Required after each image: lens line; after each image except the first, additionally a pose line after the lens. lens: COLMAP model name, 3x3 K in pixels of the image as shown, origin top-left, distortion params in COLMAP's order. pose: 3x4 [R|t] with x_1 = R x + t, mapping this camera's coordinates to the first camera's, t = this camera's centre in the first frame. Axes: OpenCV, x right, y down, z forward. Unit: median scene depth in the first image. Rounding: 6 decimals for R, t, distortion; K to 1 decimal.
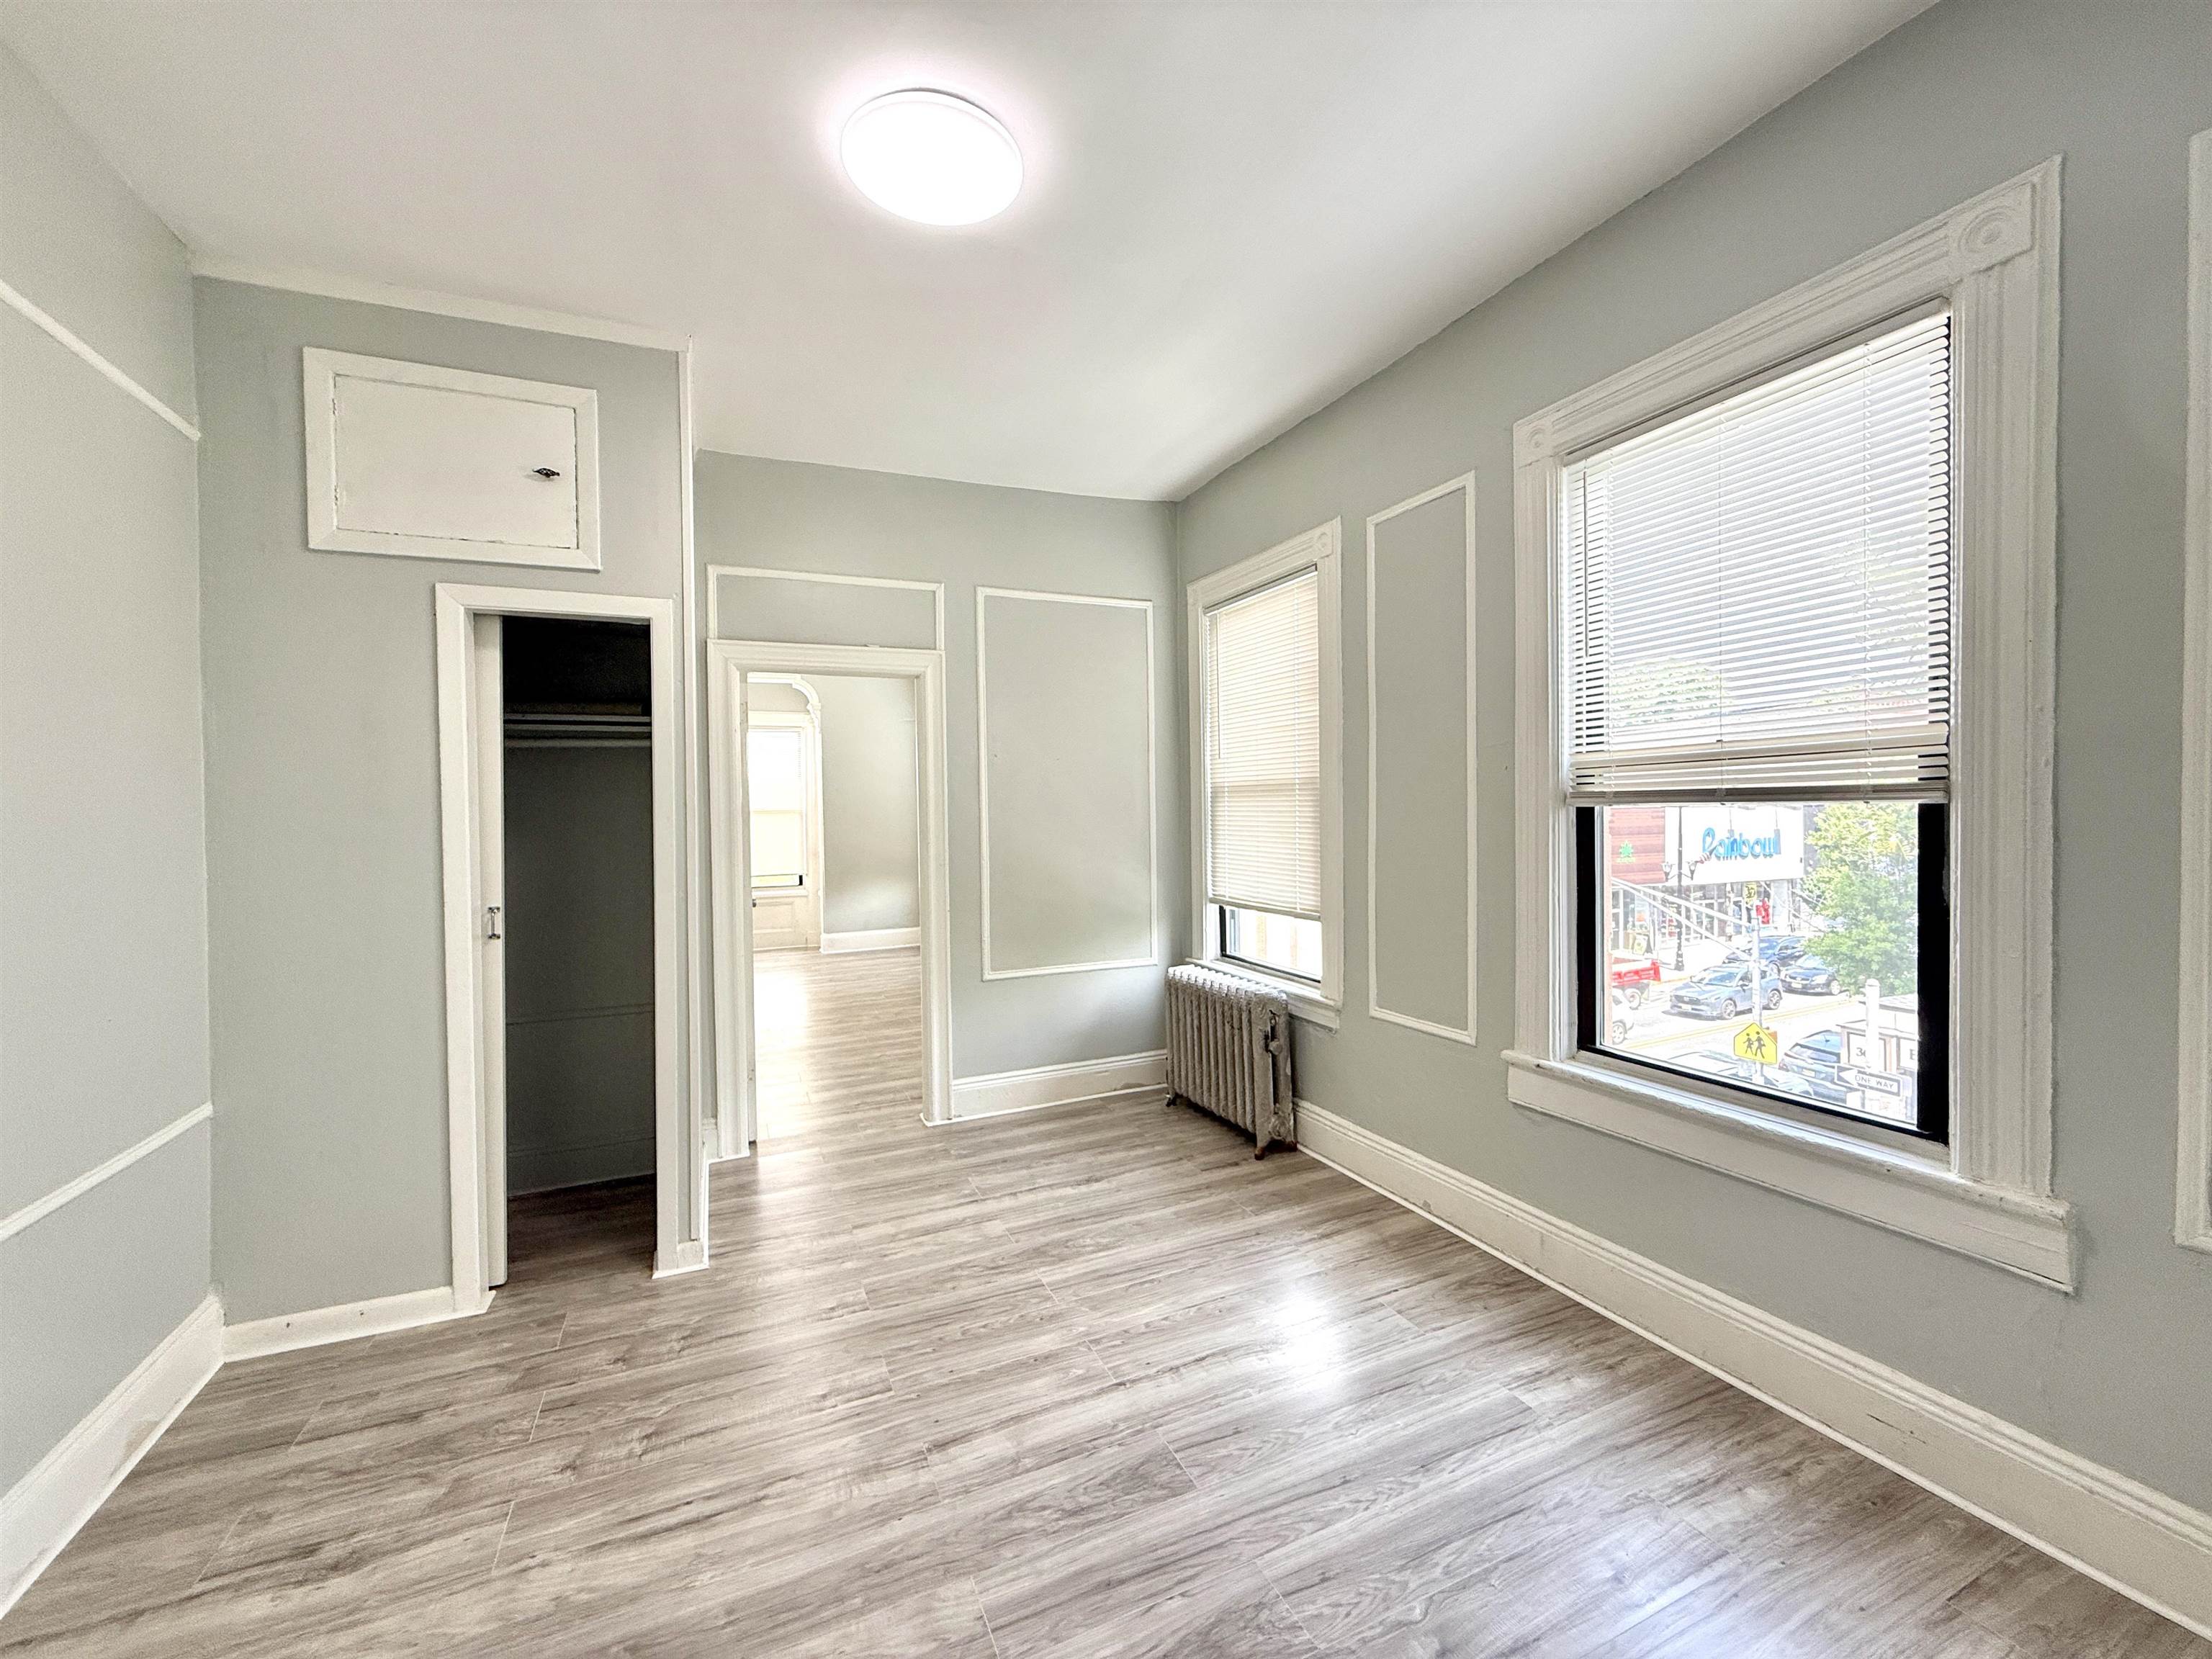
lens RADIAL K [[888.7, 0, 1103.4], [0, 888.7, 828.3], [0, 0, 1]] dist [-0.001722, 0.000801]
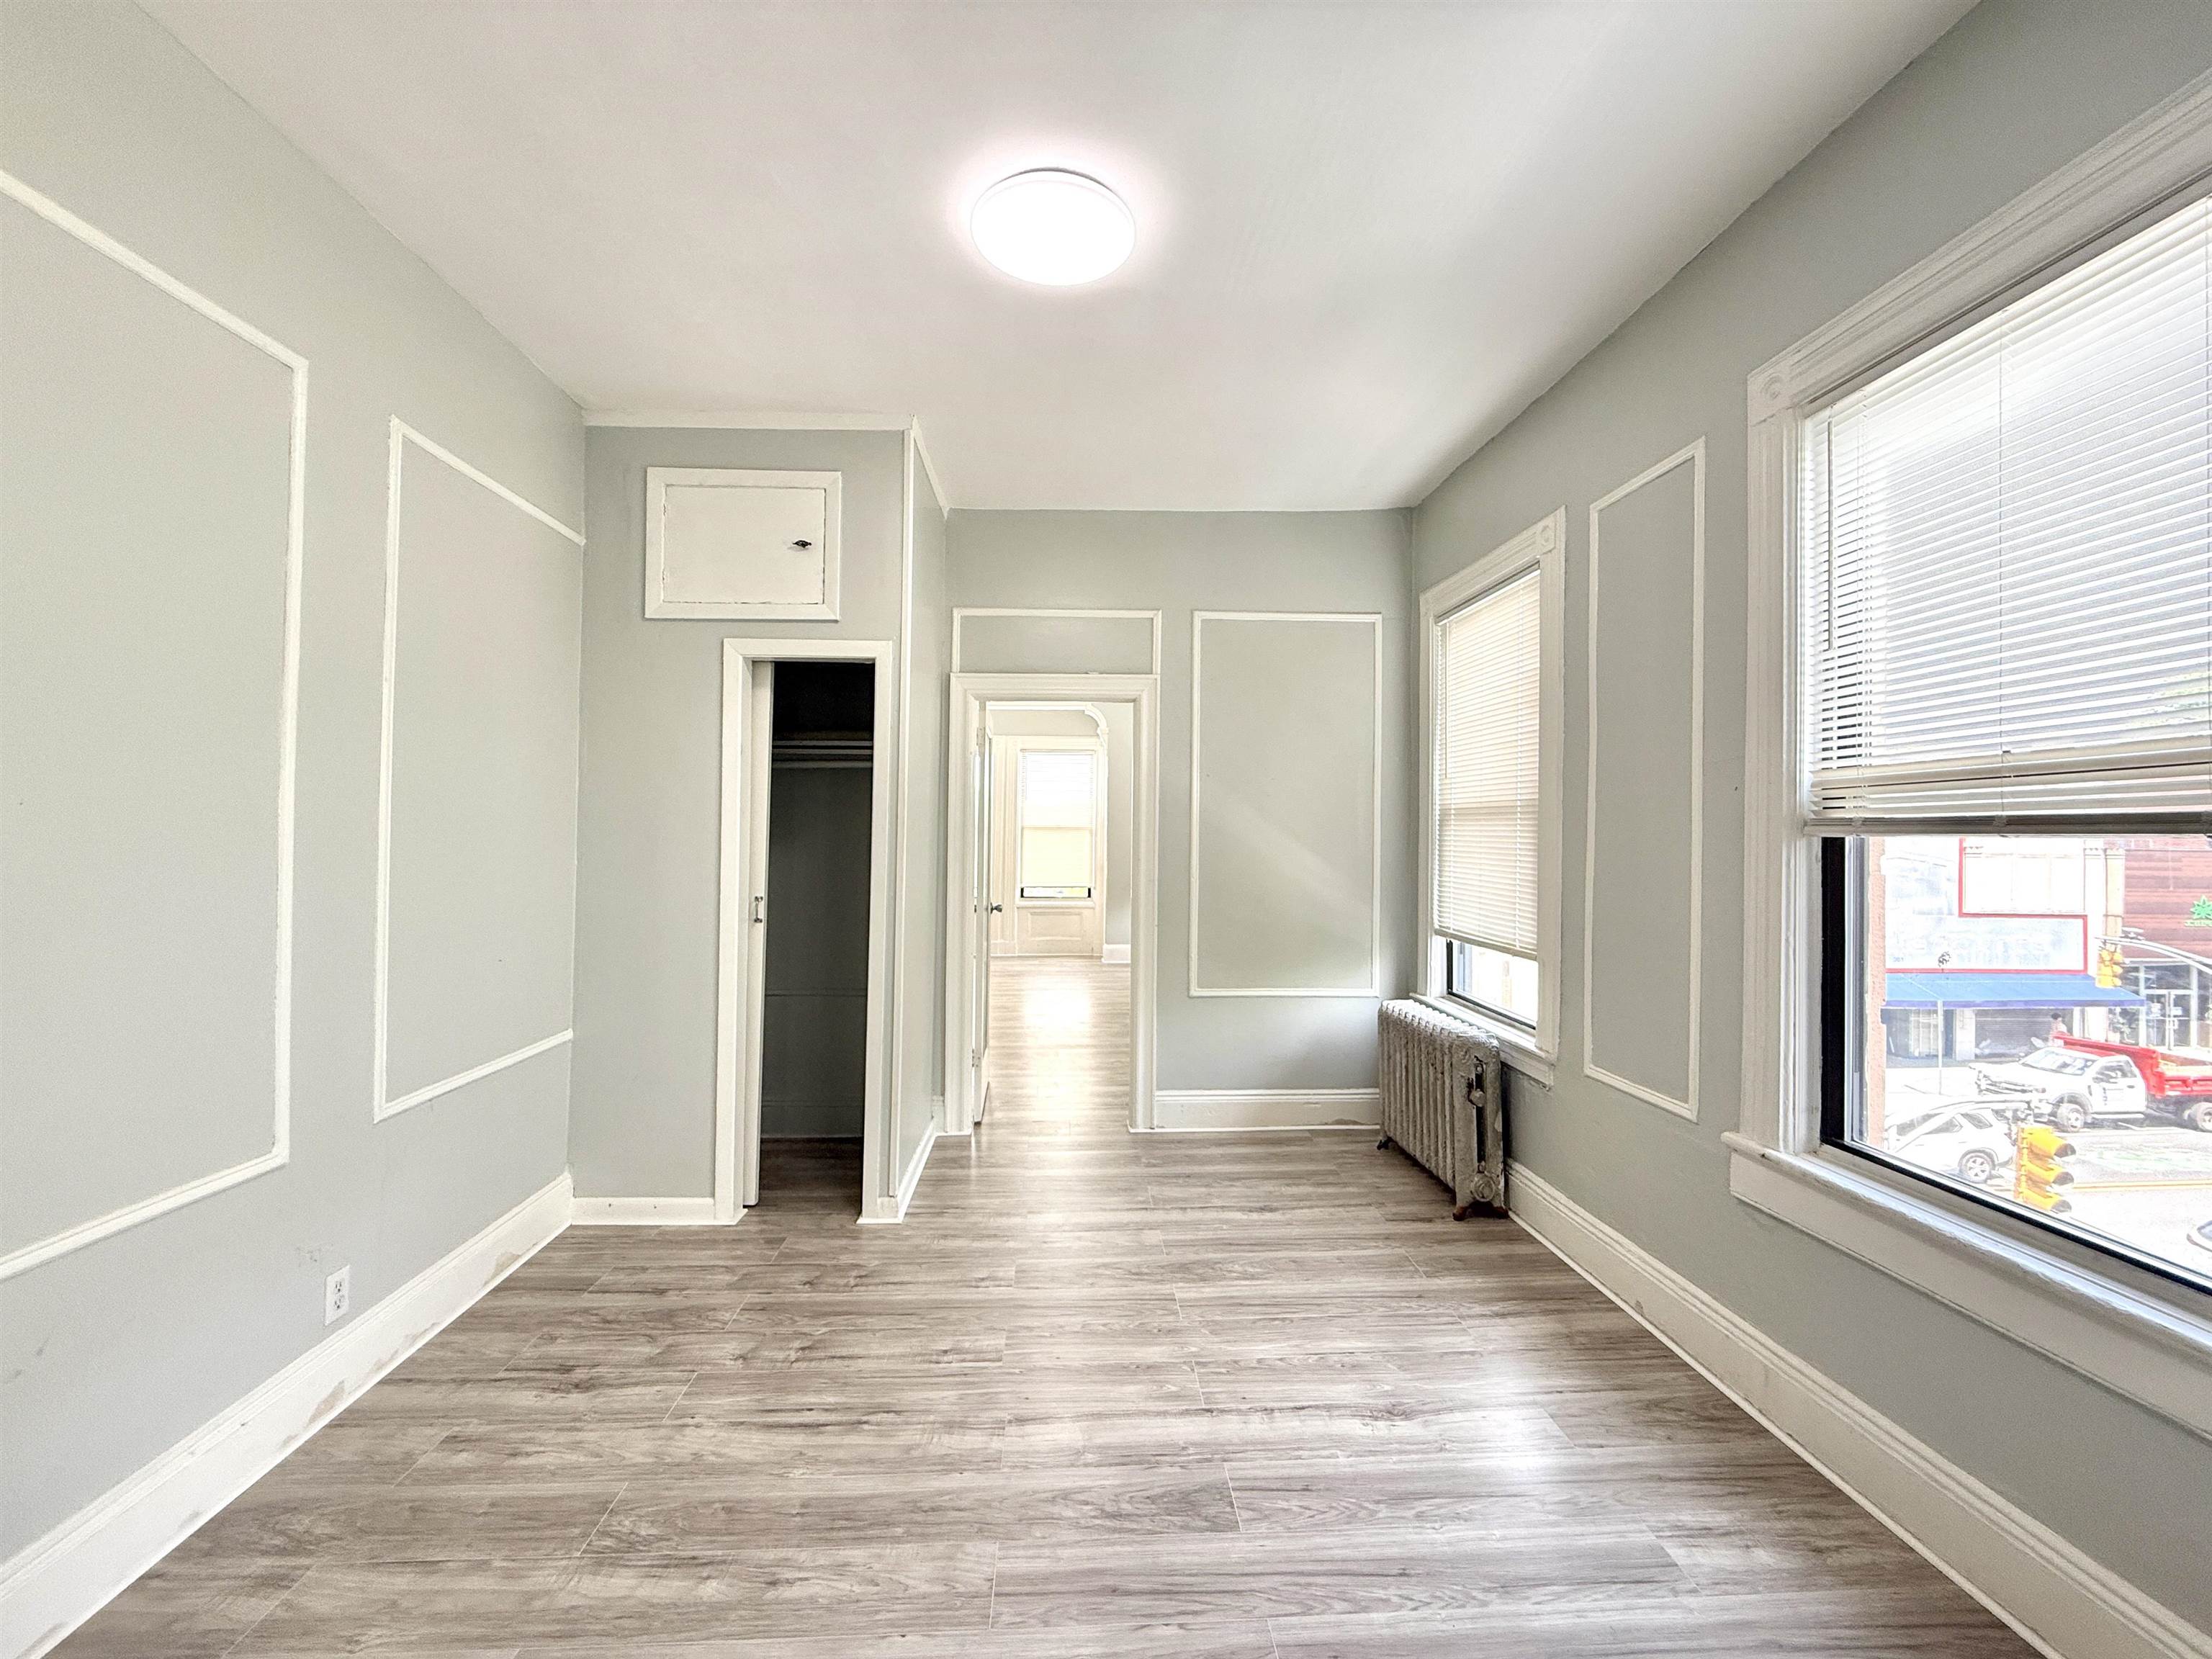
lens RADIAL K [[888.7, 0, 1105.4], [0, 888.7, 829.7], [0, 0, 1]] dist [-0.001722, 0.000801]
pose [[0.931920, 0.022080, -0.361992, 0.221627], [-0.030869, 0.999352, -0.018512, 0.003969], [0.361349, 0.028426, 0.931997, 0.020403]]
